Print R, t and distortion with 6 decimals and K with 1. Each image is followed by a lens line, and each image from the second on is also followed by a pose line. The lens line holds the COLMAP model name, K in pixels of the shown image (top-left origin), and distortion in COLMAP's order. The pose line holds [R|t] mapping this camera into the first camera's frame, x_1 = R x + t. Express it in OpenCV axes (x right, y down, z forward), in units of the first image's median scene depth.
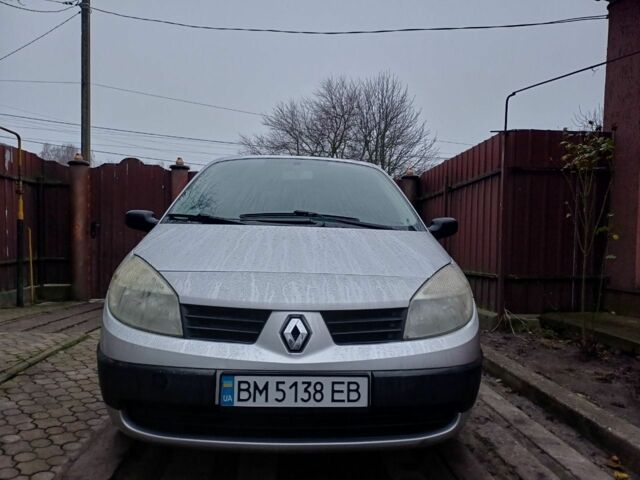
lens RADIAL K [[464.5, 0, 318.7], [0, 464.5, 244.5], [0, 0, 1]] dist [0.036922, -0.014726]
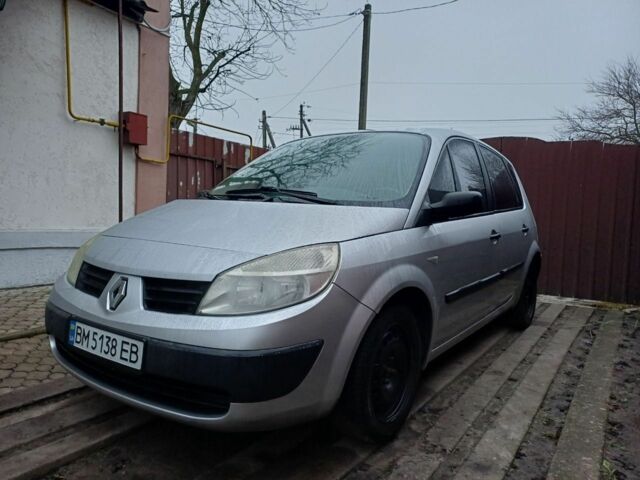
lens RADIAL K [[464.5, 0, 316.0], [0, 464.5, 239.2], [0, 0, 1]] dist [0.036922, -0.014726]
pose [[0.789558, 0.044083, -0.612091, 1.039485], [-0.031611, 0.999014, 0.031173, 0.011368], [0.612861, -0.005264, 0.790173, 0.419006]]
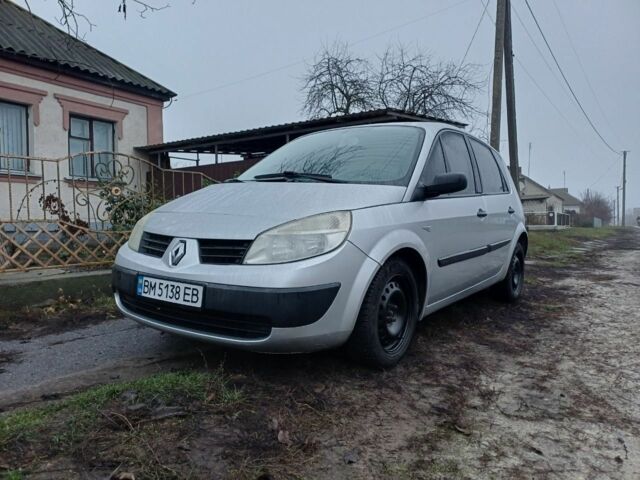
lens RADIAL K [[464.5, 0, 320.0], [0, 464.5, 239.1], [0, 0, 1]] dist [0.036922, -0.014726]
pose [[0.790636, 0.034026, -0.611340, 1.200996], [-0.019519, 0.999348, 0.030377, 0.101055], [0.611975, -0.012085, 0.790785, 0.144558]]
